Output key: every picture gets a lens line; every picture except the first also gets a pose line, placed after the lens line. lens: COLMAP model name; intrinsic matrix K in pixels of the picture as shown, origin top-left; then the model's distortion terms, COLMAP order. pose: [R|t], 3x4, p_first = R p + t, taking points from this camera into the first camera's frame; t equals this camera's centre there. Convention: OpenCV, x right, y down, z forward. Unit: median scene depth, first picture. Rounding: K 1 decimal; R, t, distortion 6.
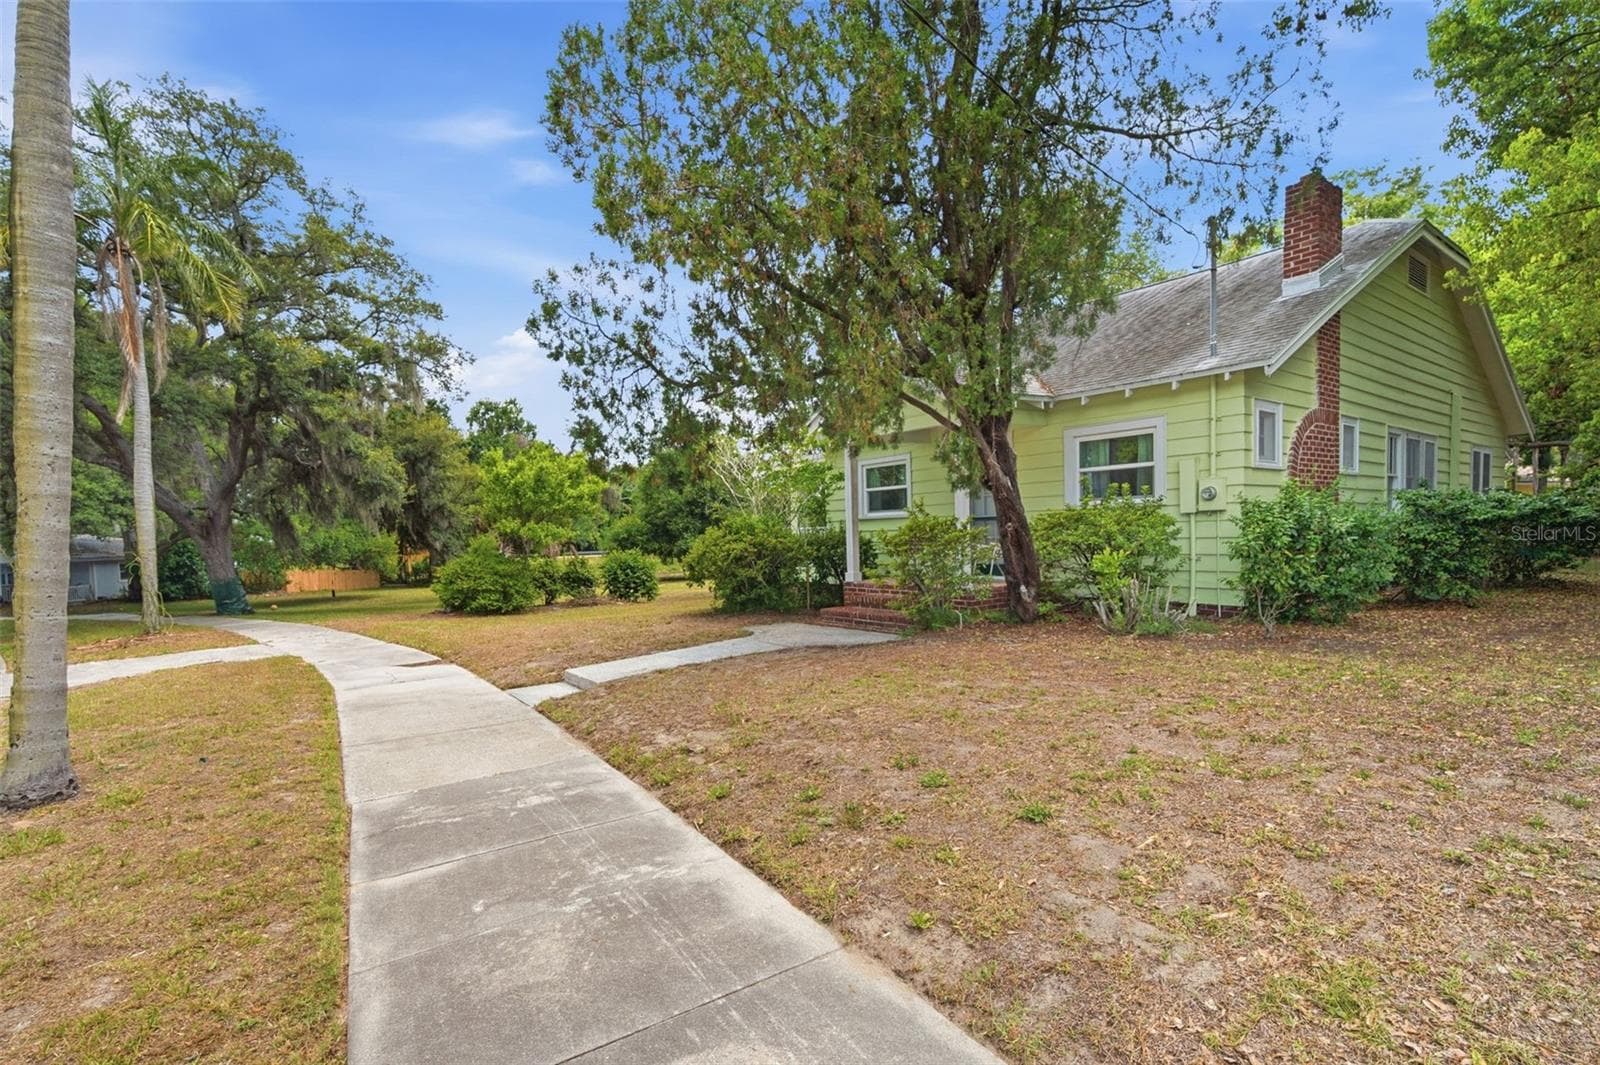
lens RADIAL K [[713.8, 0, 800.0], [0, 713.8, 532.5], [0, 0, 1]] dist [-0.000589, -0.000091]
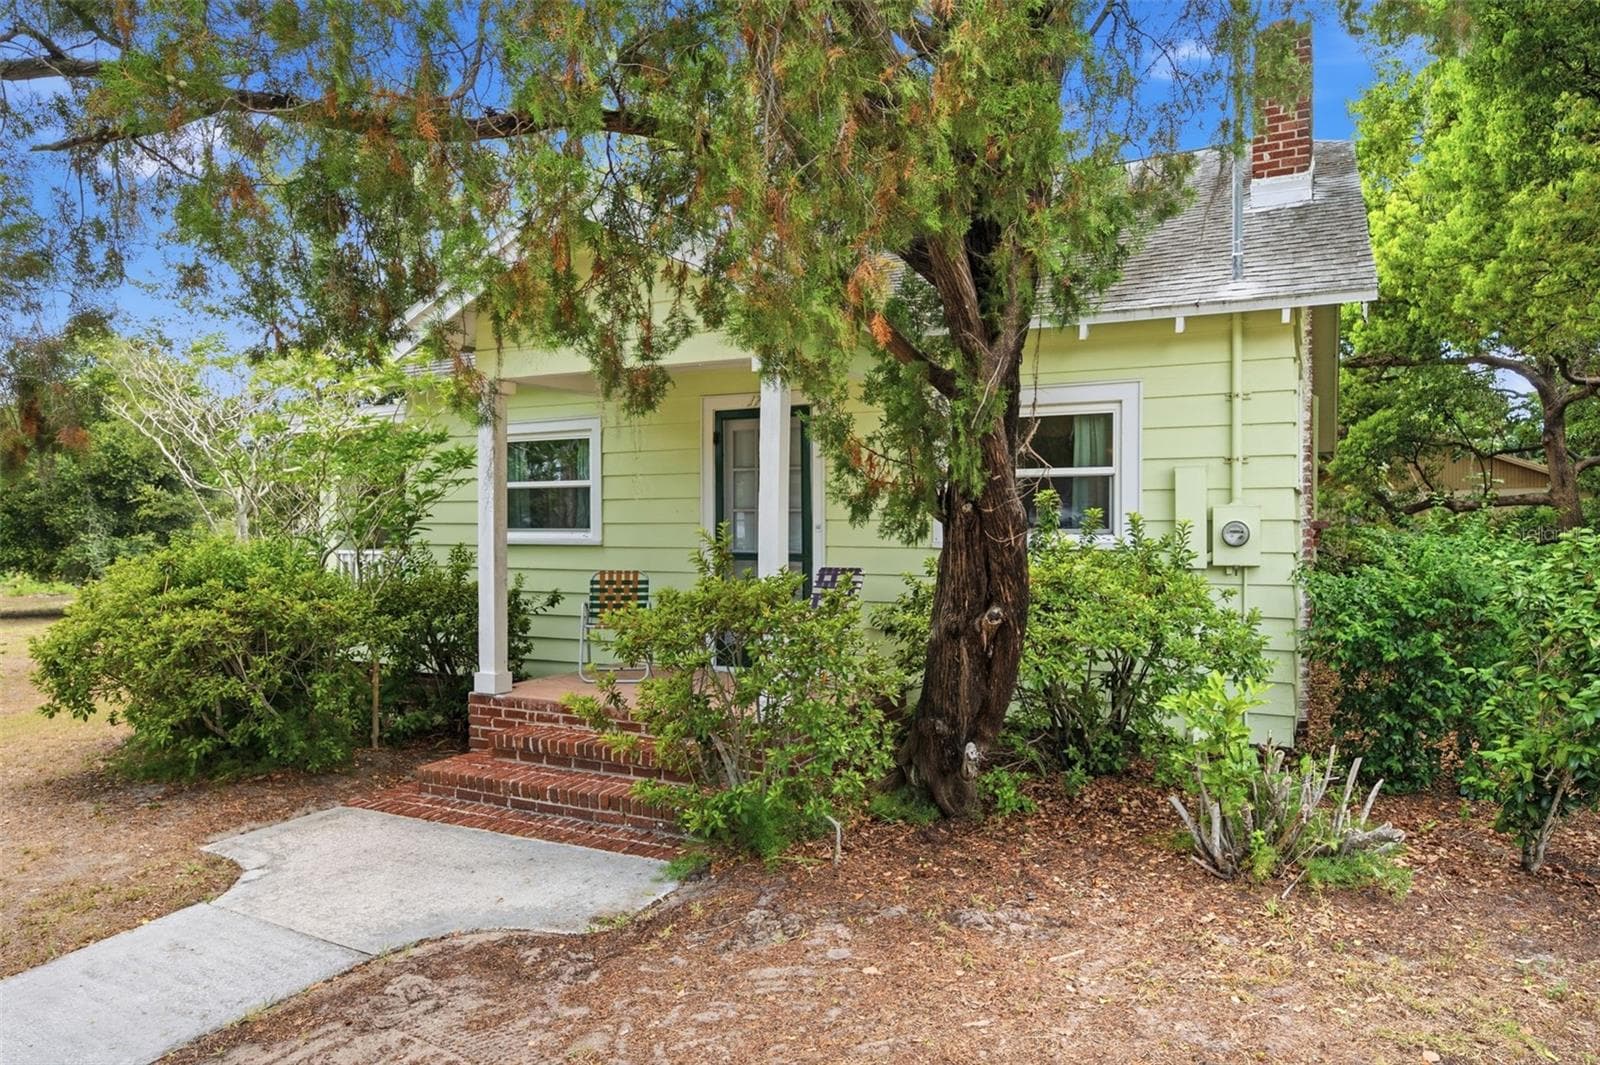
lens RADIAL K [[997.7, 0, 800.0], [0, 997.7, 532.5], [0, 0, 1]] dist [-0.003605, -0.000146]
pose [[0.894202, 0.026140, 0.446900, -0.036576], [-0.023317, 0.999658, -0.011818, -0.030050], [-0.447057, 0.000148, 0.894506, 0.364834]]
